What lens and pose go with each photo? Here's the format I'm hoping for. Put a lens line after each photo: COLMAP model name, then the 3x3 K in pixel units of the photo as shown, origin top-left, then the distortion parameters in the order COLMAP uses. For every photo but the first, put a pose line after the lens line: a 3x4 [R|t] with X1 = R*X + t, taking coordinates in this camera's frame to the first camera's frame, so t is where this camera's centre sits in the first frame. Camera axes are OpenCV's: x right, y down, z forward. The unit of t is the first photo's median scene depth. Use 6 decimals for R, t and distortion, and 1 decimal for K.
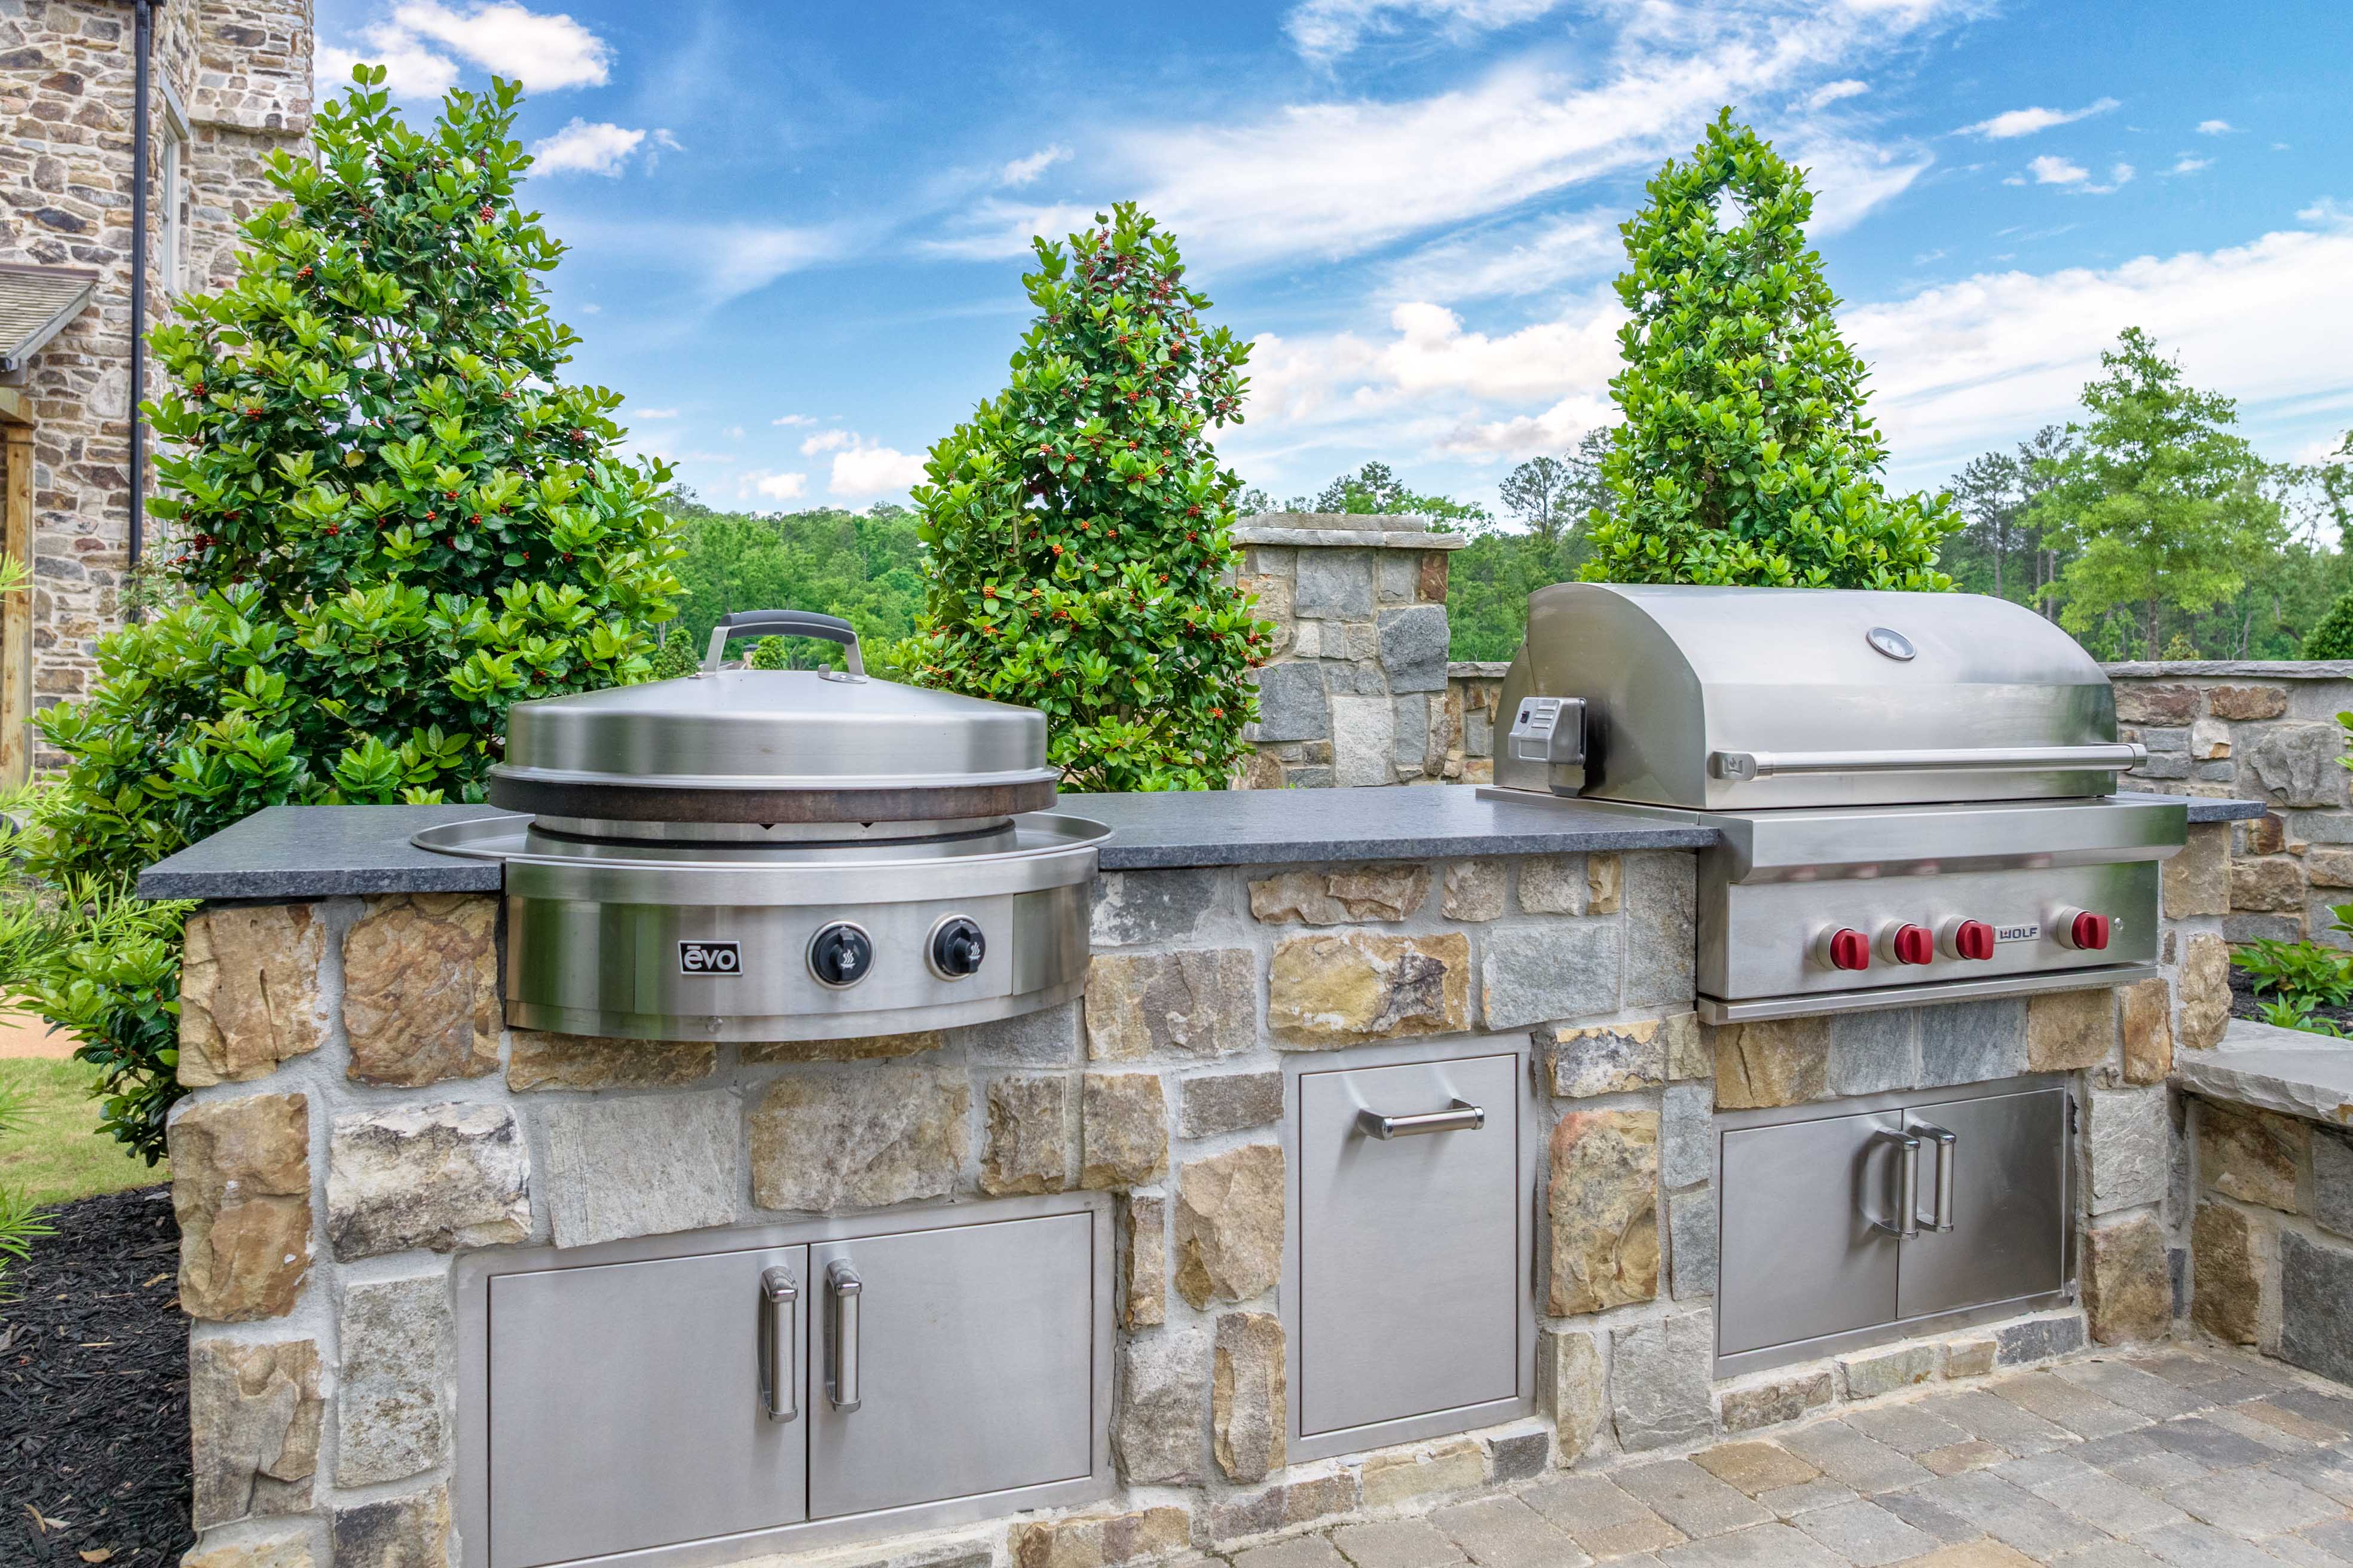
lens RADIAL K [[1660.8, 0, 1191.4], [0, 1660.8, 687.0], [0, 0, 1]] dist [-0.036216, 0.007886]
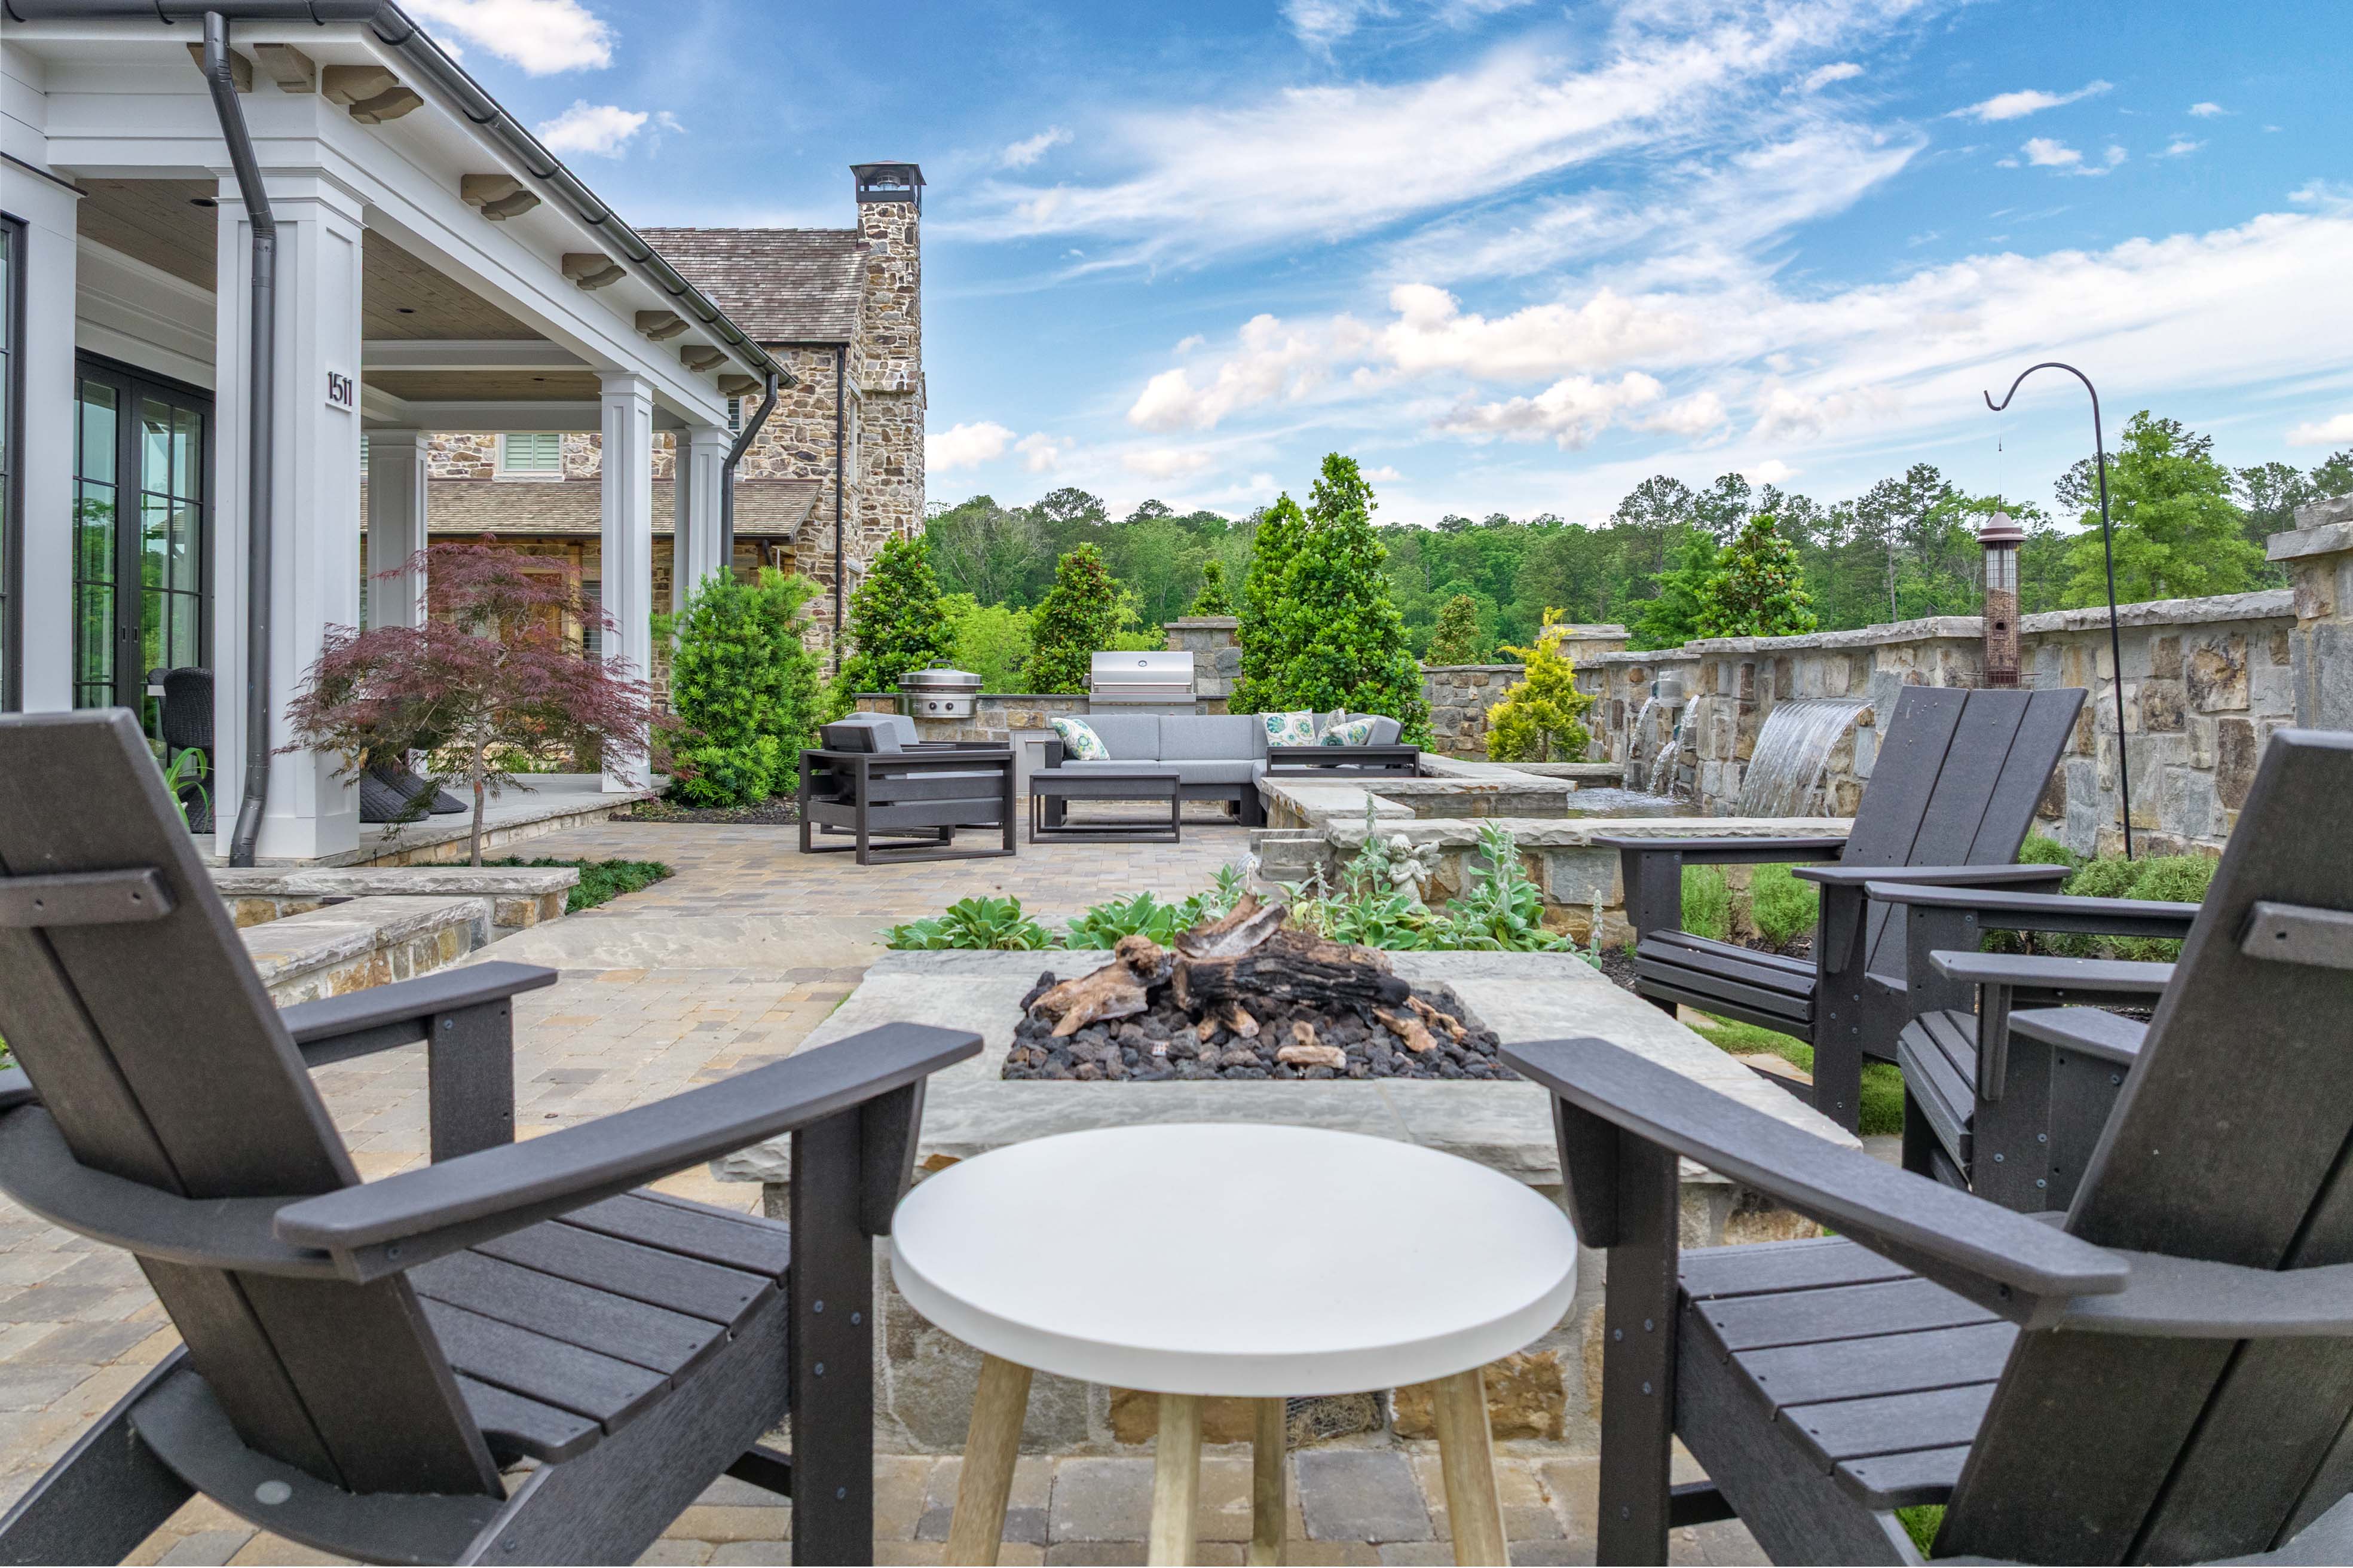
lens RADIAL K [[1660.8, 0, 1191.4], [0, 1660.8, 687.0], [0, 0, 1]] dist [-0.036216, 0.007886]
pose [[0.937681, -0.000732, -0.347497, 0.478235], [-0.000627, 0.999993, -0.003798, 0.013966], [0.347497, 0.003779, 0.937673, -0.772546]]
